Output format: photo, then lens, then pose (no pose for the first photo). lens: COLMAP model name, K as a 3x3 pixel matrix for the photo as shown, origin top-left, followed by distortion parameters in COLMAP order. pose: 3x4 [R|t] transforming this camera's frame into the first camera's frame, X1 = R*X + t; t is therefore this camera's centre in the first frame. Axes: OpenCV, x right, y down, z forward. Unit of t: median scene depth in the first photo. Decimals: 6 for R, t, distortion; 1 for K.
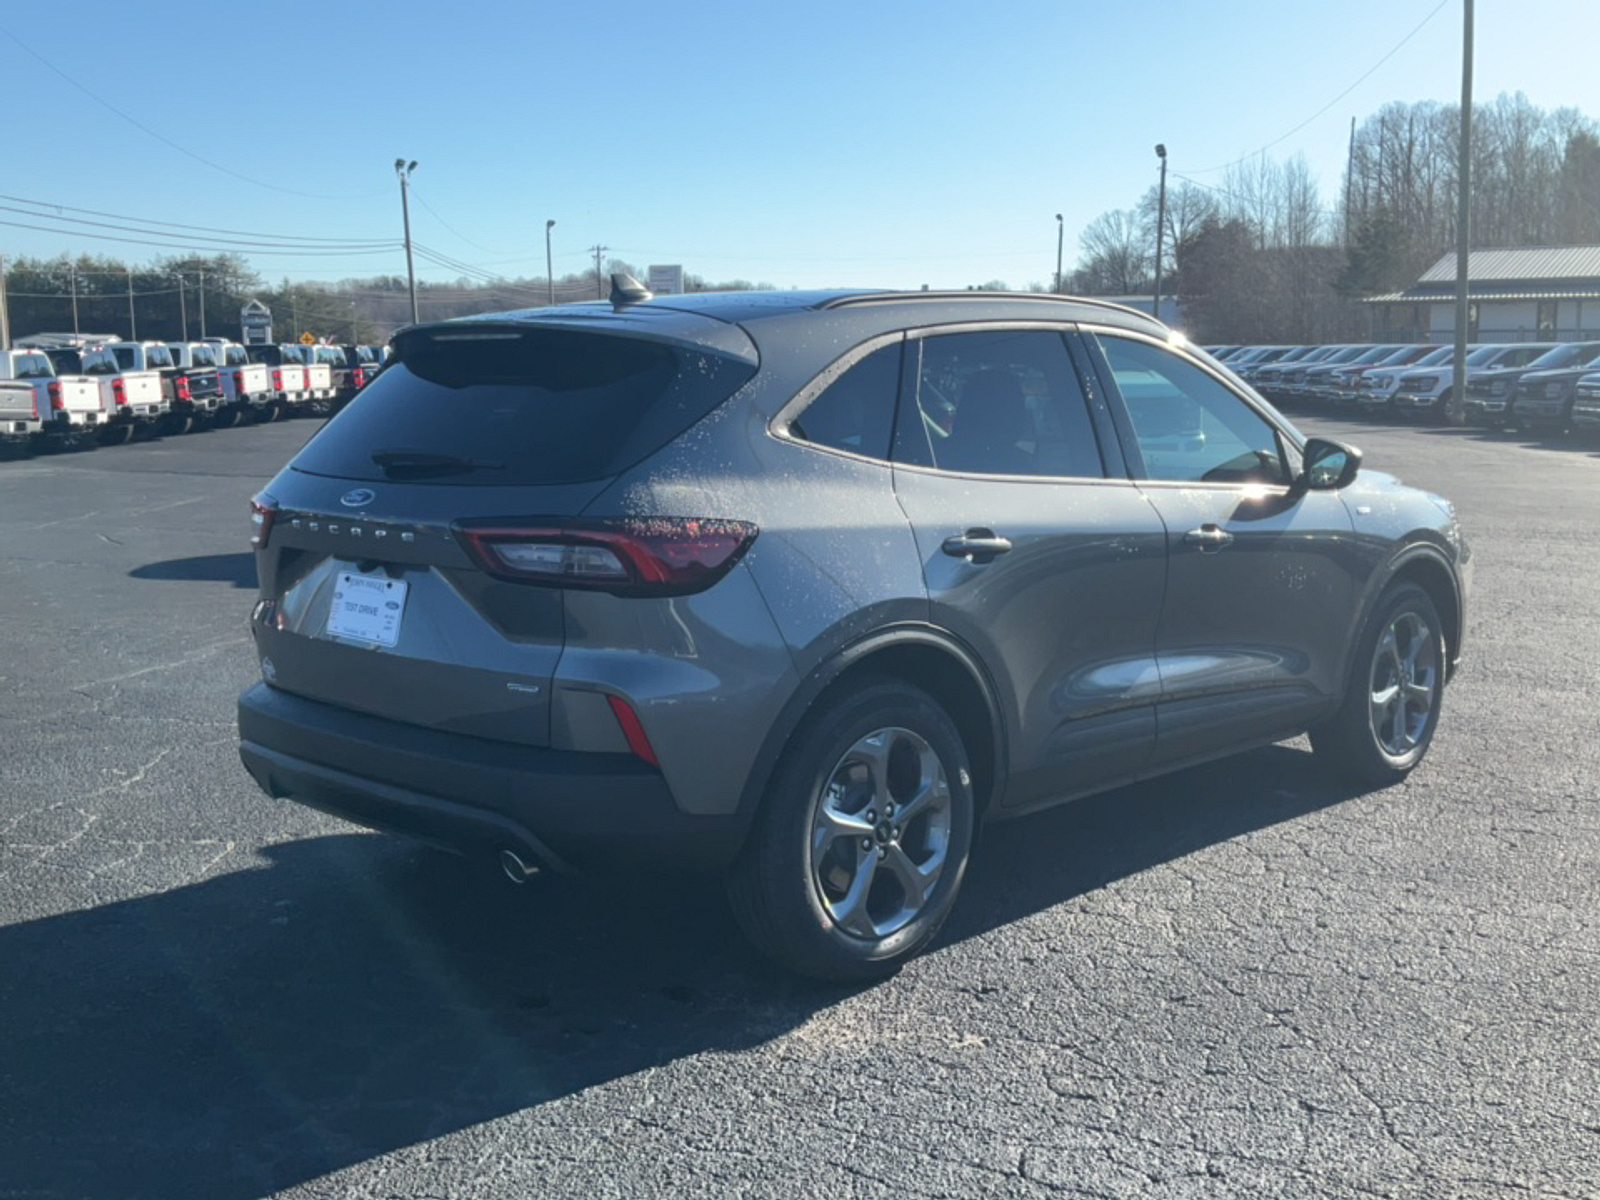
lens RADIAL K [[1692.8, 0, 797.8], [0, 1692.8, 540.8], [0, 0, 1]] dist [0.000045, 0.004686]
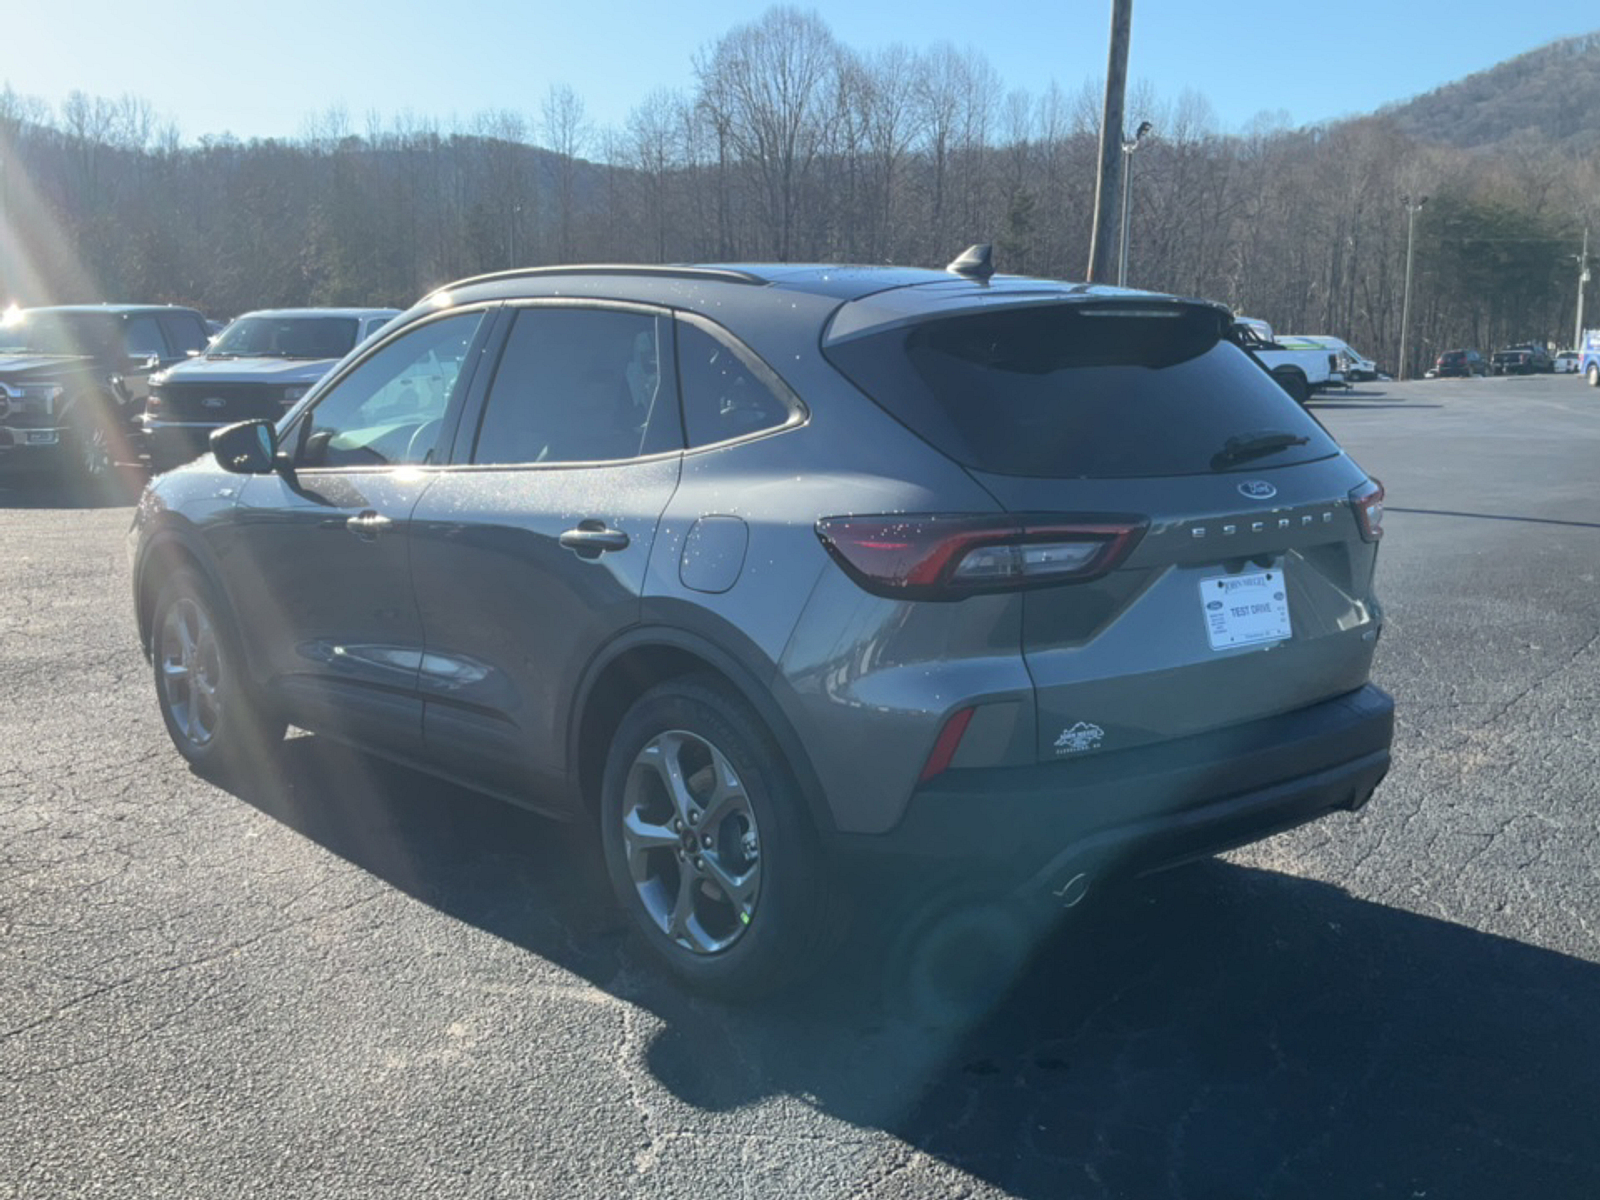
lens RADIAL K [[1658.8, 0, 800.0], [0, 1658.8, 600.0], [0, 0, 1]] dist [0.118193, -0.301820]
pose [[0.088314, -0.145836, 0.985359, -0.126418], [0.095697, 0.985891, 0.137337, -0.012236], [-0.991485, 0.082168, 0.101024, 0.123789]]
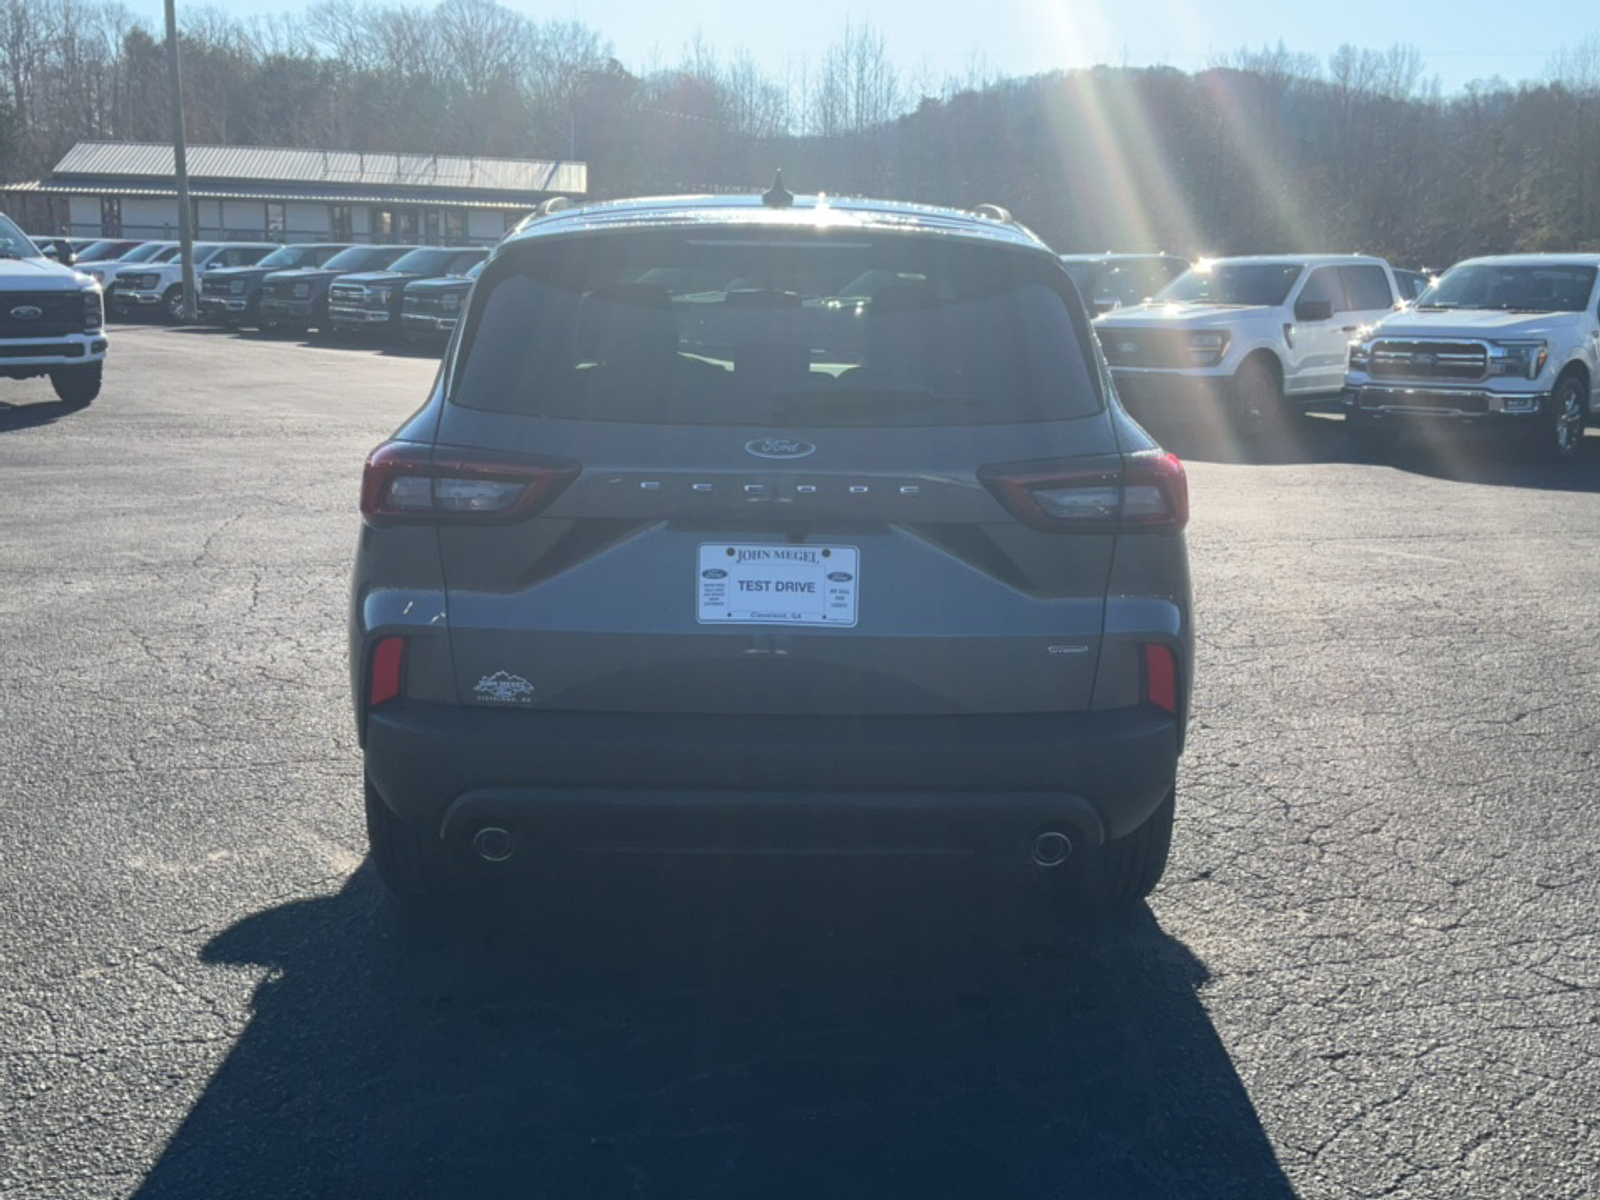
lens RADIAL K [[1658.8, 0, 800.0], [0, 1658.8, 600.0], [0, 0, 1]] dist [0.118193, -0.301820]
pose [[0.695664, -0.116298, 0.708891, -0.087019], [0.047358, 0.992086, 0.116284, -0.004794], [-0.716804, -0.047323, 0.695667, 0.047745]]
